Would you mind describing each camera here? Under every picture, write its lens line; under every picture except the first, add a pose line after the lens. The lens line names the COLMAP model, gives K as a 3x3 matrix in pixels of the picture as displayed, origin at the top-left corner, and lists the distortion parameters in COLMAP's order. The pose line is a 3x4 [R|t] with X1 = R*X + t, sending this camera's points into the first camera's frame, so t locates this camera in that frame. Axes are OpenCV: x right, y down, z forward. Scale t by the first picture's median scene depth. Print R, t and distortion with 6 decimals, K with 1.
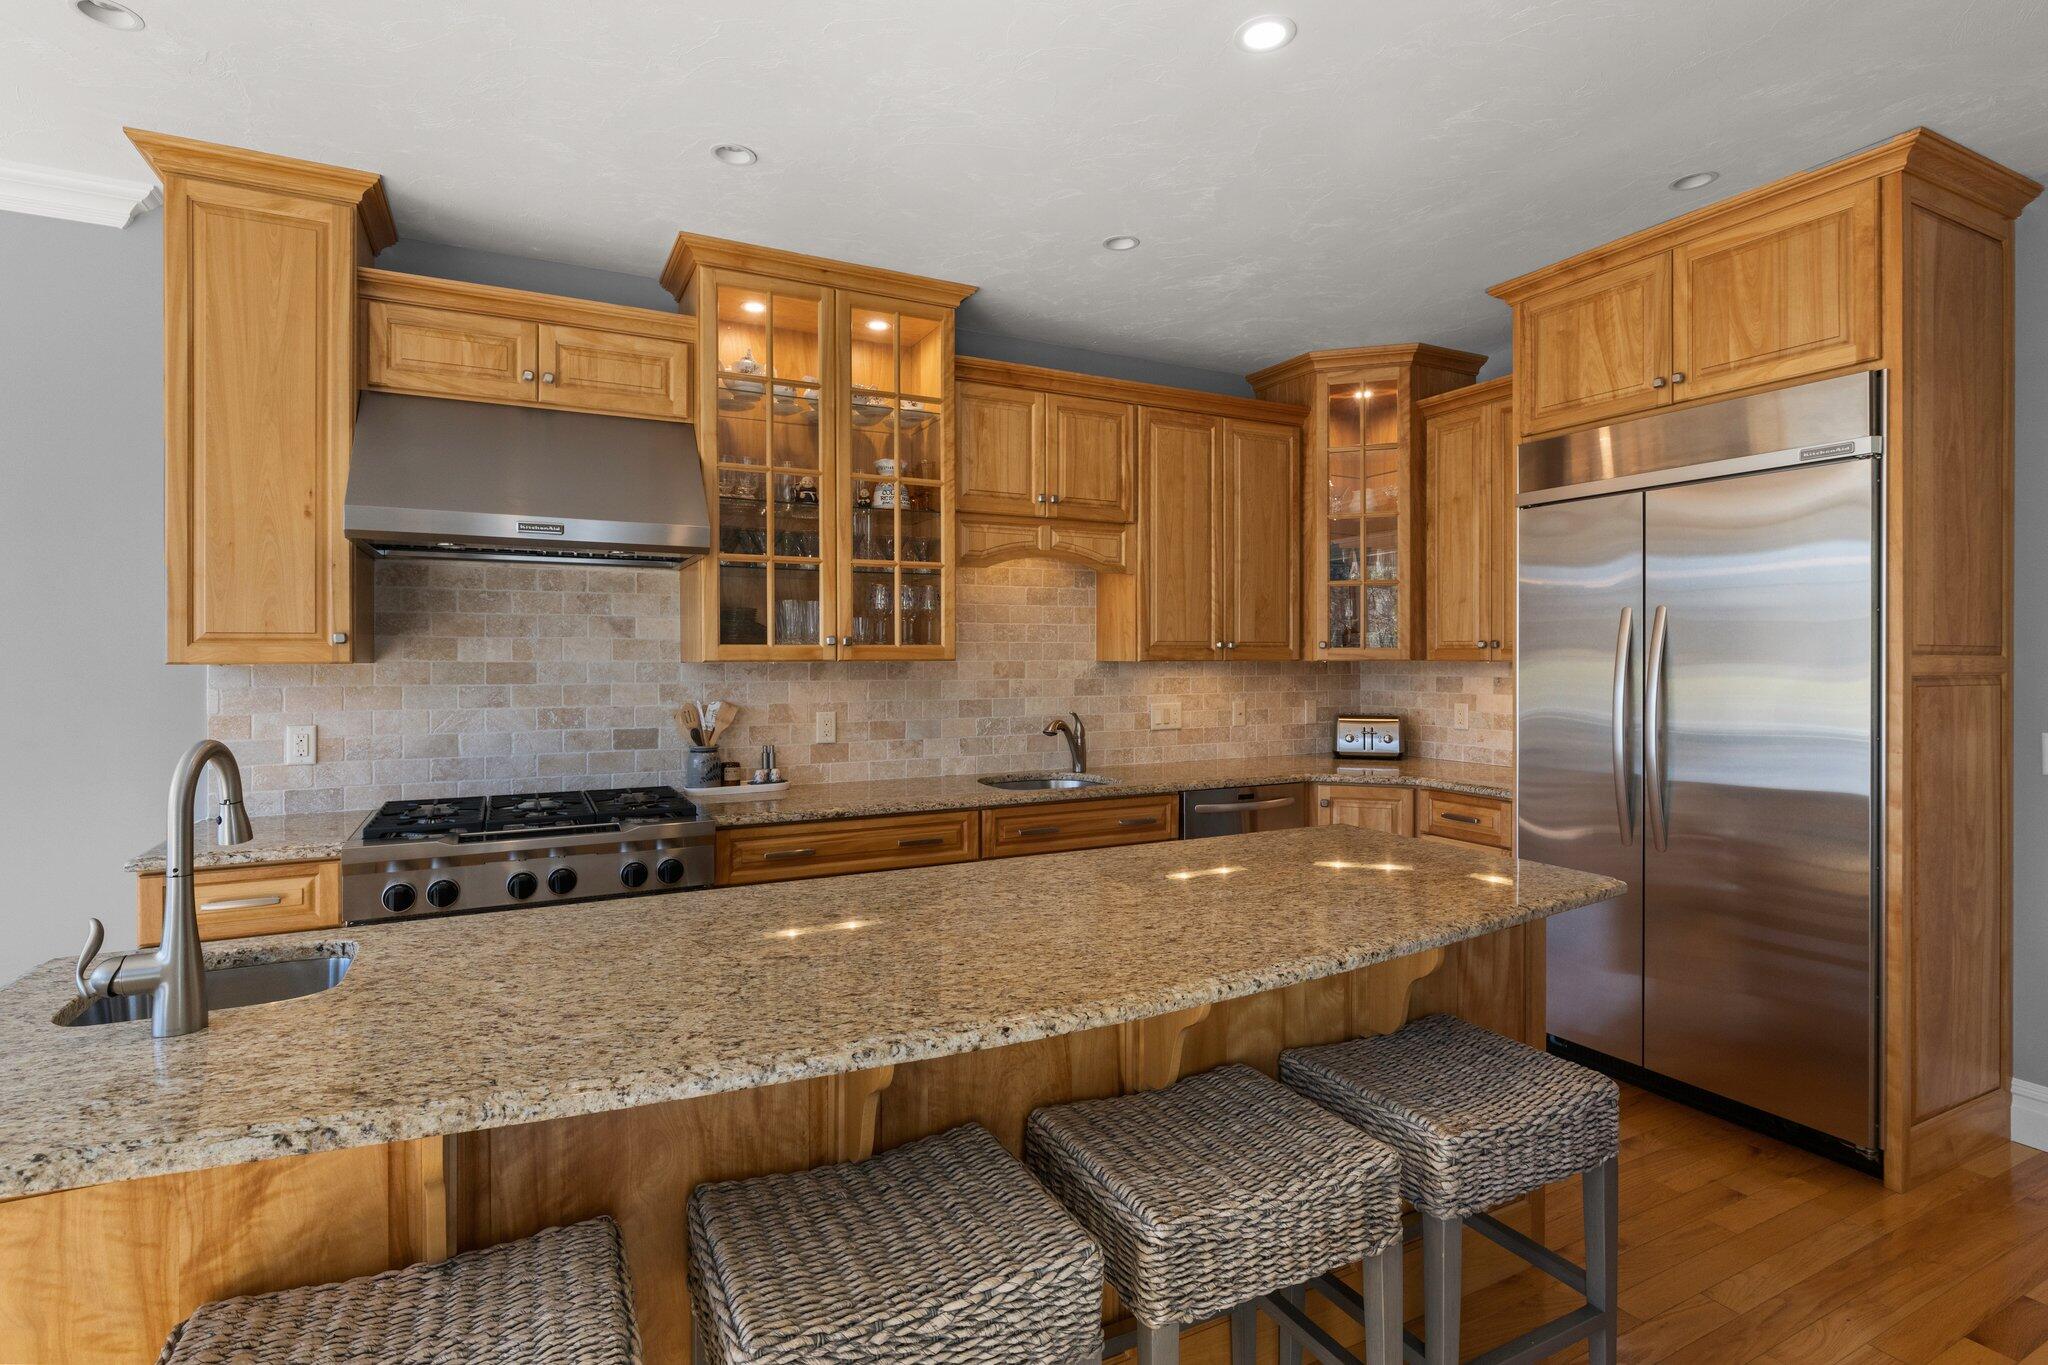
lens RADIAL K [[998.4, 0, 1027.5], [0, 998.4, 655.9], [0, 0, 1]] dist [0.000430, -0.000701]
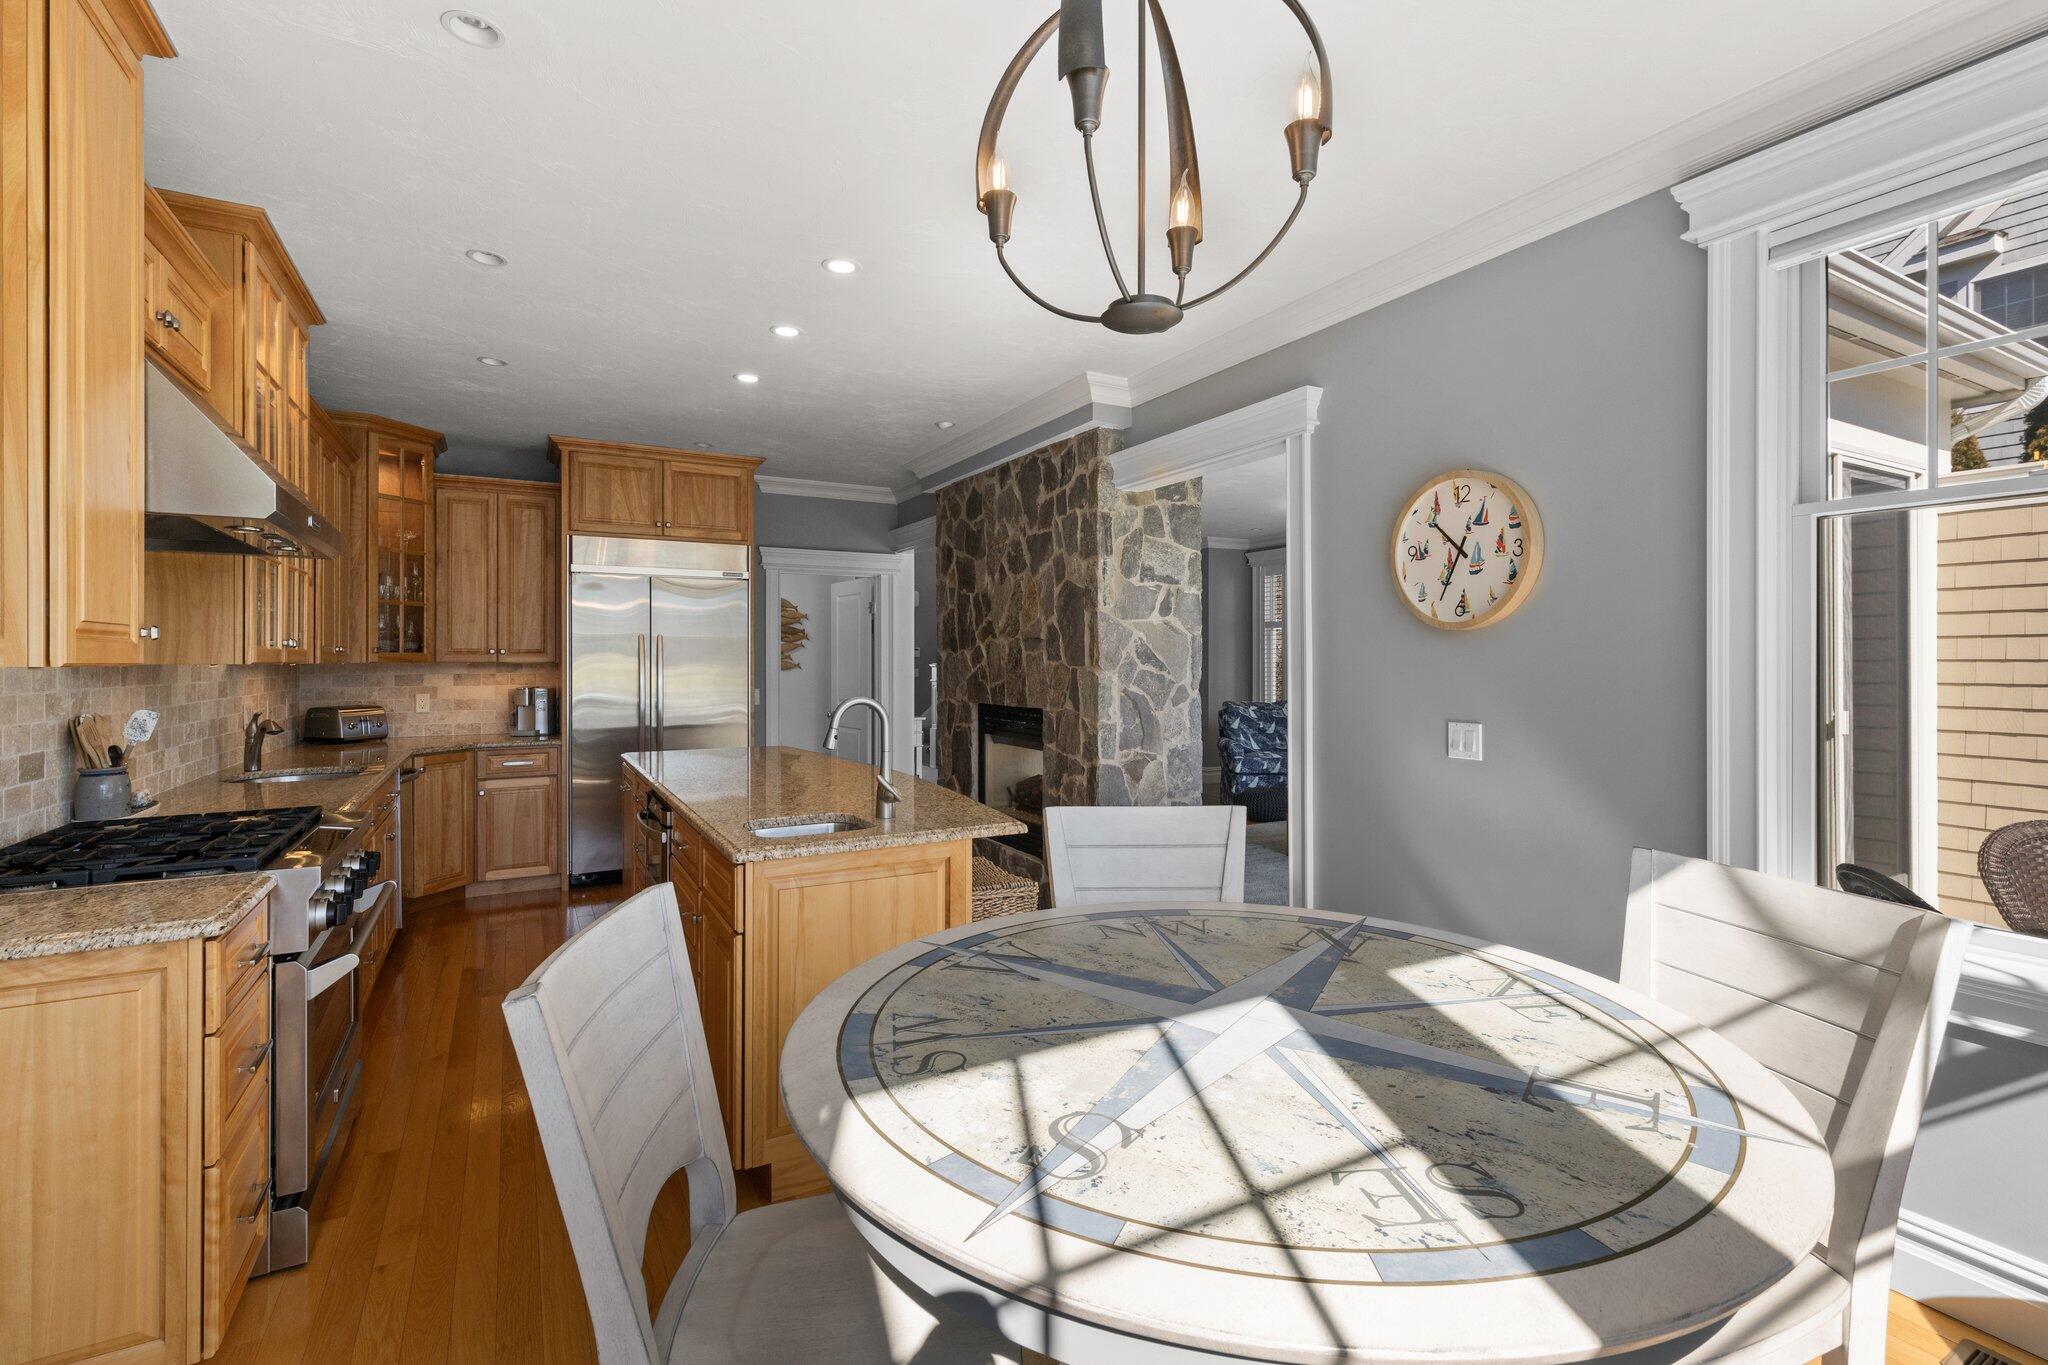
lens RADIAL K [[922.3, 0, 1031.0], [0, 922.3, 651.2], [0, 0, 1]] dist [-0.003956, 0.002372]
pose [[-0.030515, 0.010563, 0.999478, -1.090465], [-0.000337, 0.999944, -0.010578, 0.002904], [-0.999534, -0.000659, -0.030510, 0.261537]]
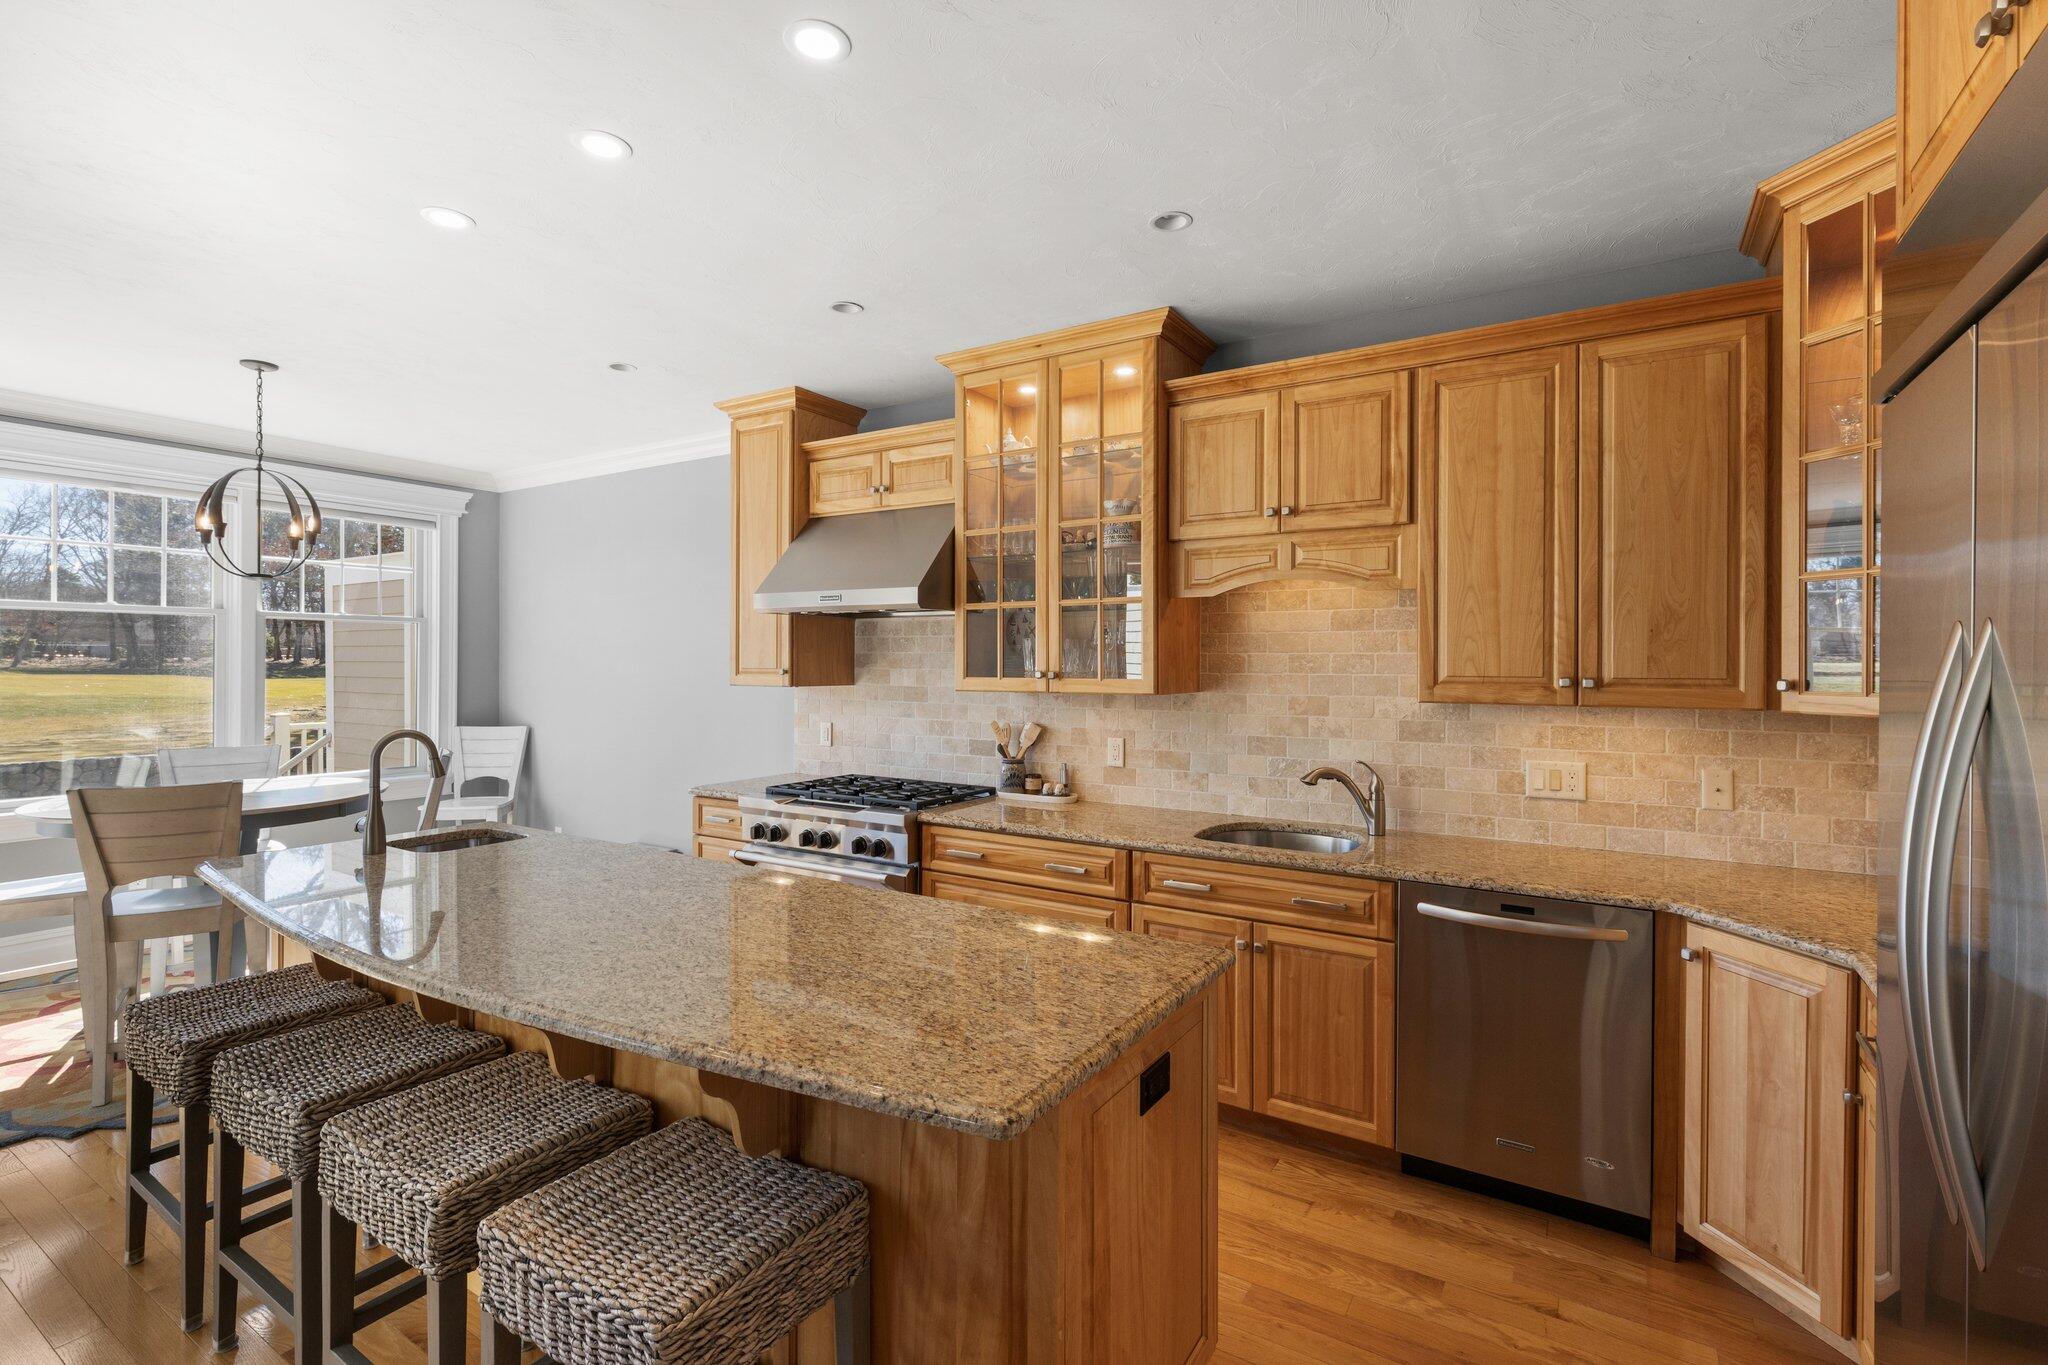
lens RADIAL K [[922.3, 0, 1033.0], [0, 922.3, 666.6], [0, 0, 1]] dist [-0.003956, 0.002372]
pose [[0.506922, 0.007226, -0.861962, 0.655107], [-0.004325, 0.999974, 0.005839, -0.028395], [0.861981, 0.000768, 0.506939, 0.443362]]
